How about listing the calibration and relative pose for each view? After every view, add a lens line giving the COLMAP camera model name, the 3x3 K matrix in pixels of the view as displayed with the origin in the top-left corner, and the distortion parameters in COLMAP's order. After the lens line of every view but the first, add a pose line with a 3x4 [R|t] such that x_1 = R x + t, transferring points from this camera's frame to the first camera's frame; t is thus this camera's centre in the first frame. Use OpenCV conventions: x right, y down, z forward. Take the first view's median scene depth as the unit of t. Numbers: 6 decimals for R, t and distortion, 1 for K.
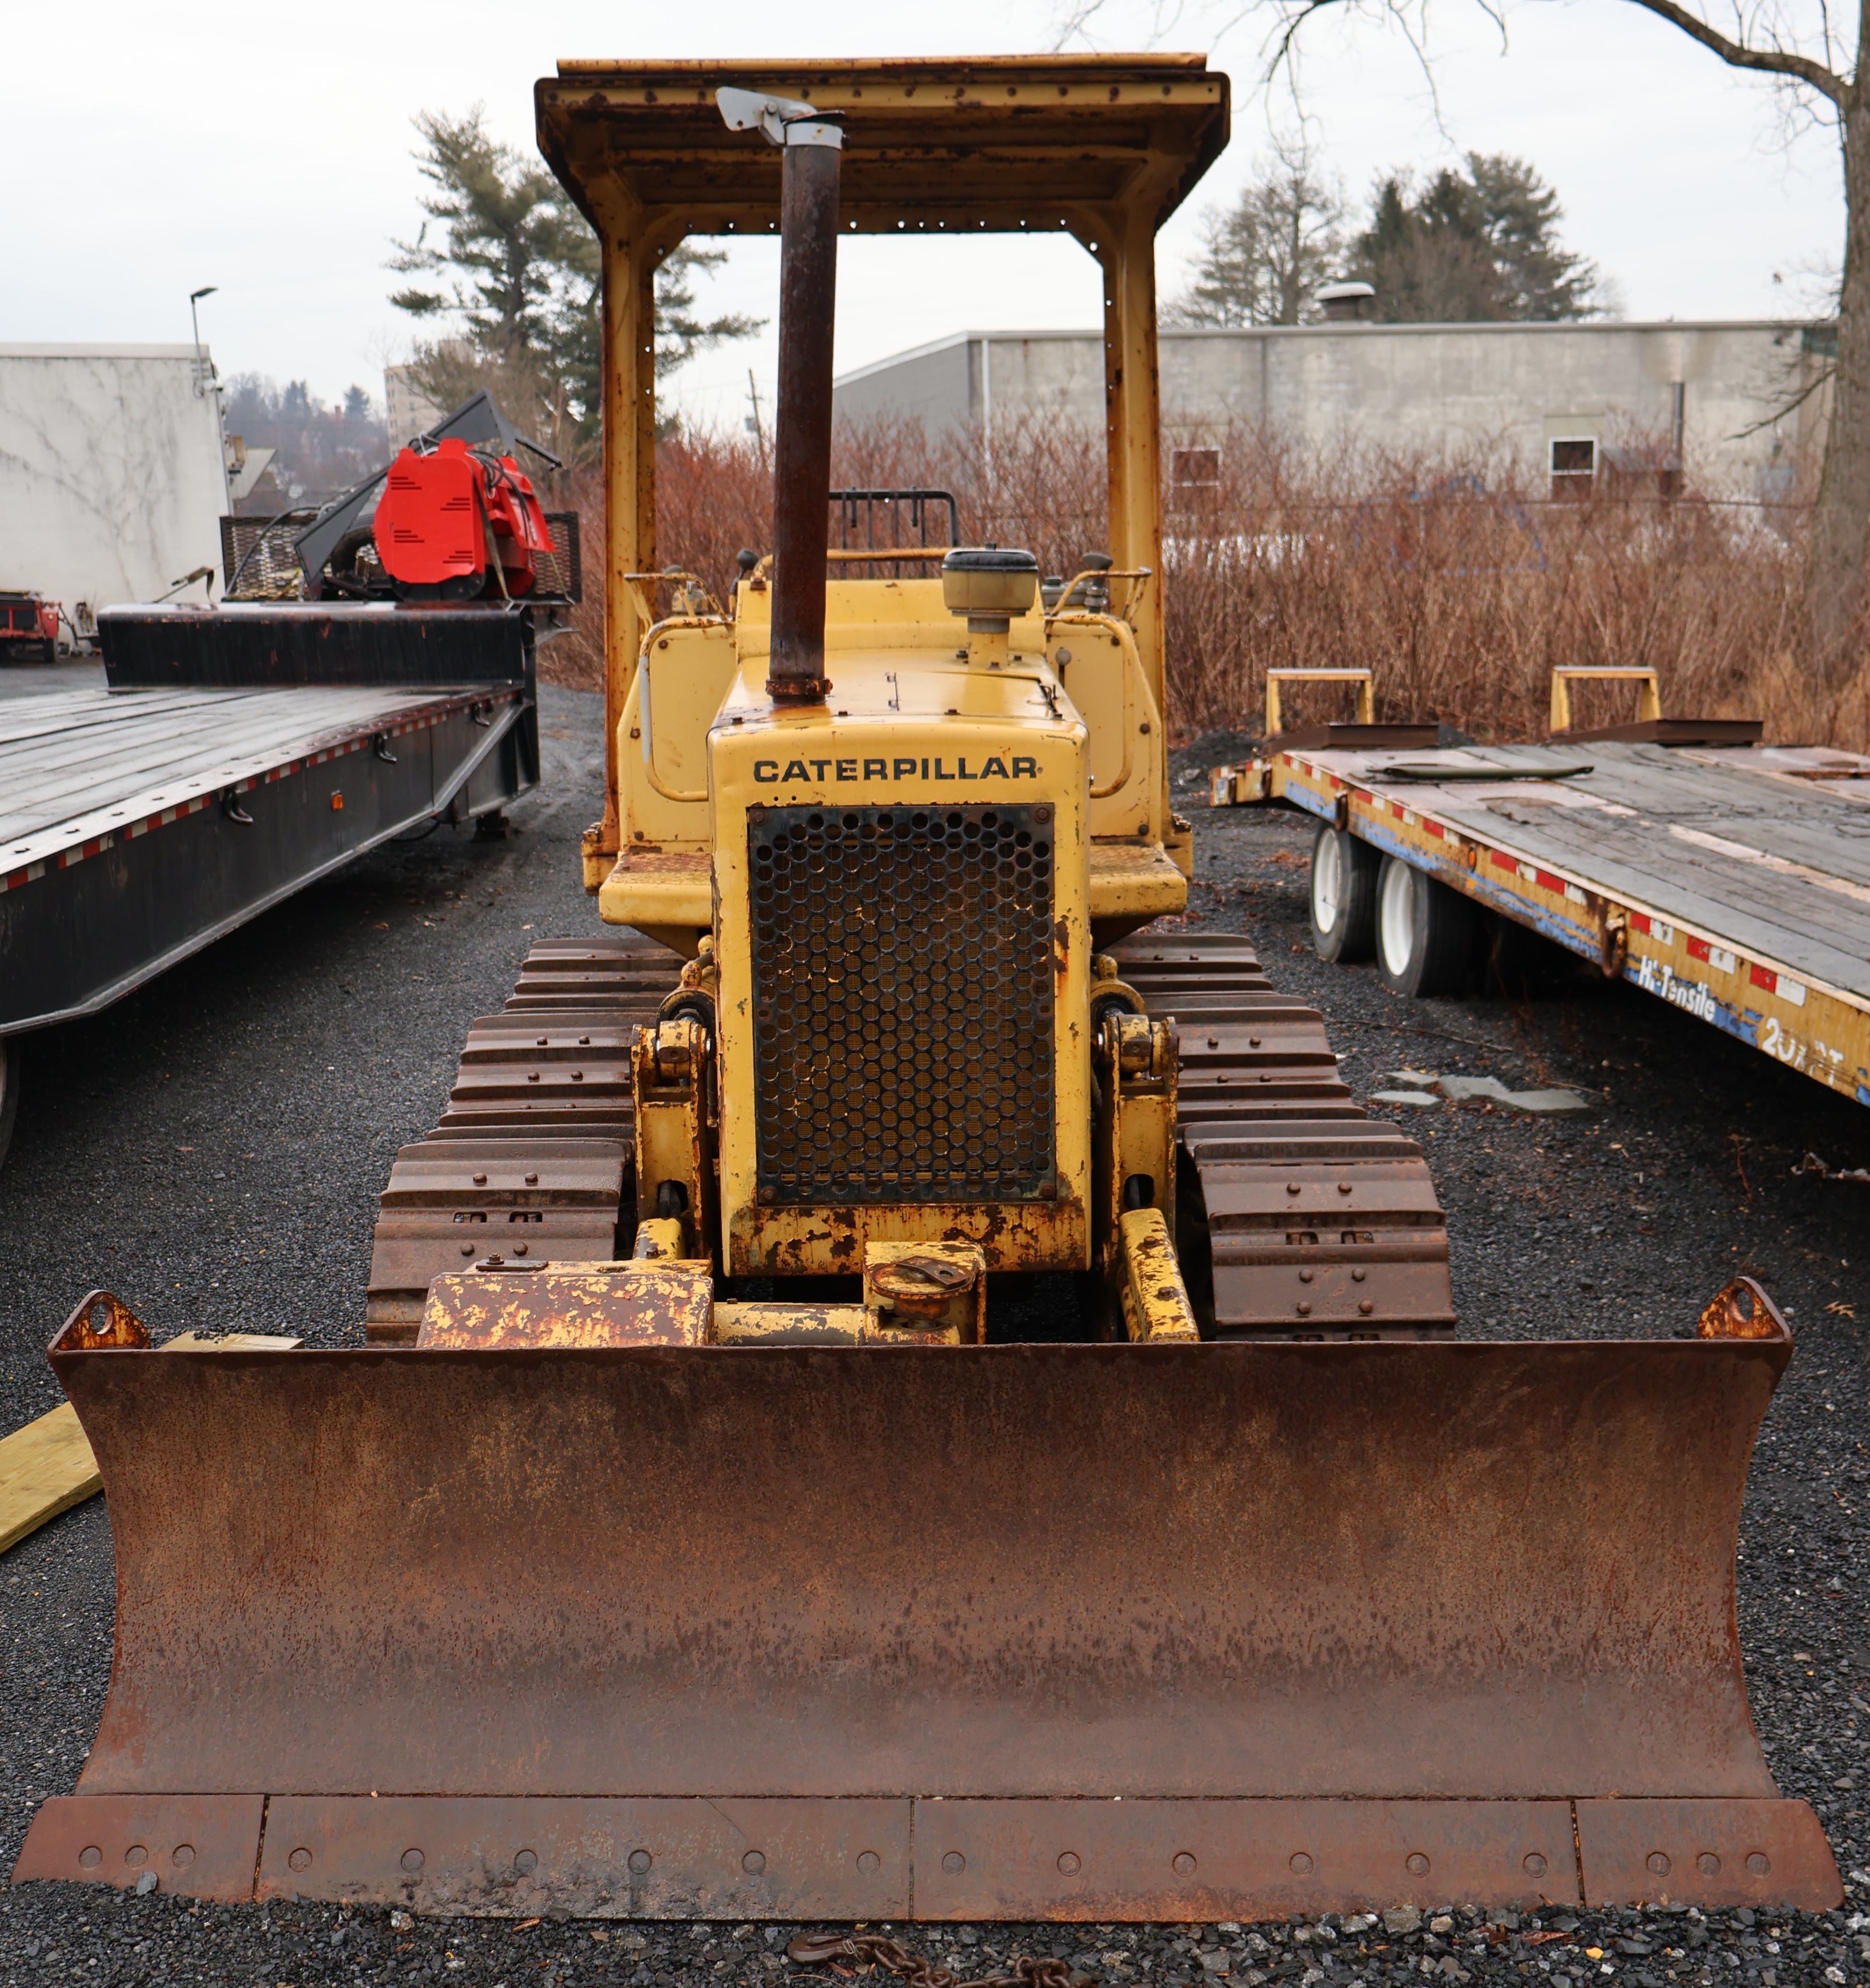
lens RADIAL K [[2429.9, 0, 935.0], [0, 2429.9, 994.0], [0, 0, 1]] dist [-0.015543, 0.010701]
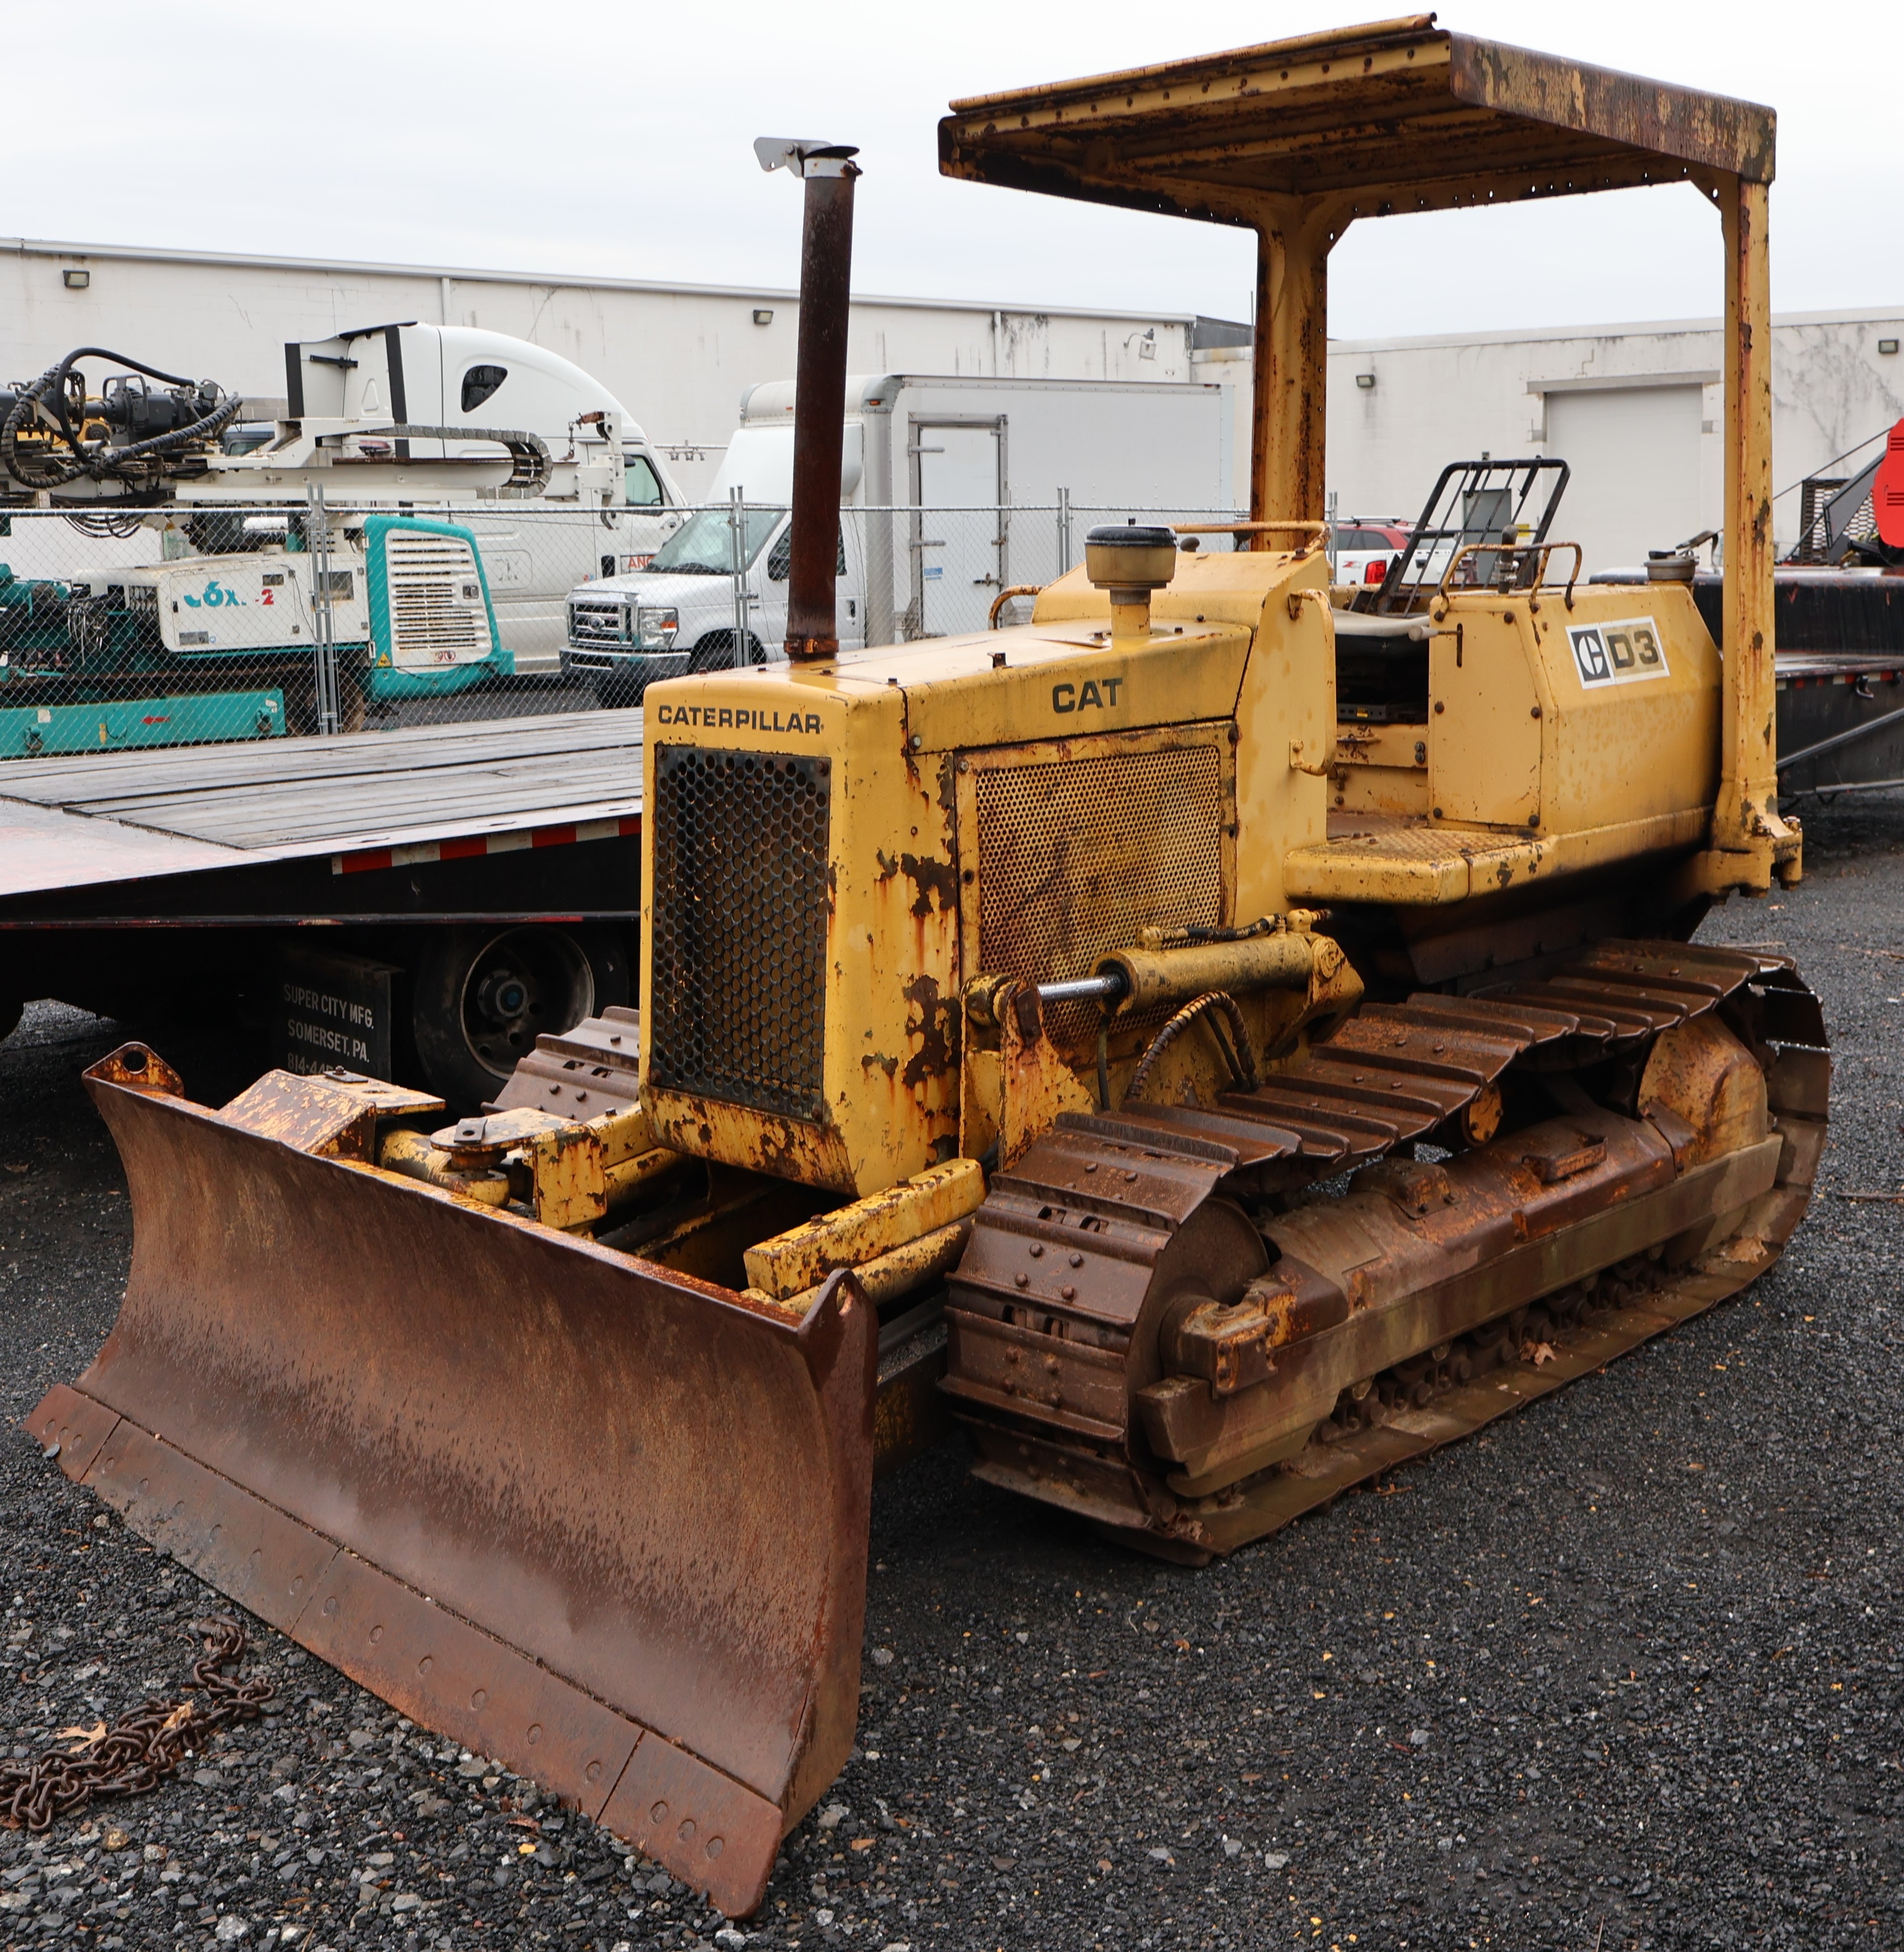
lens RADIAL K [[2490.3, 0, 955.7], [0, 2490.3, 806.7], [0, 0, 1]] dist [-0.009913, -0.055011]
pose [[0.698808, 0.080309, -0.710787, 0.881790], [-0.123792, 0.992262, -0.009595, -0.052869], [0.704516, 0.094694, 0.703342, 0.254117]]
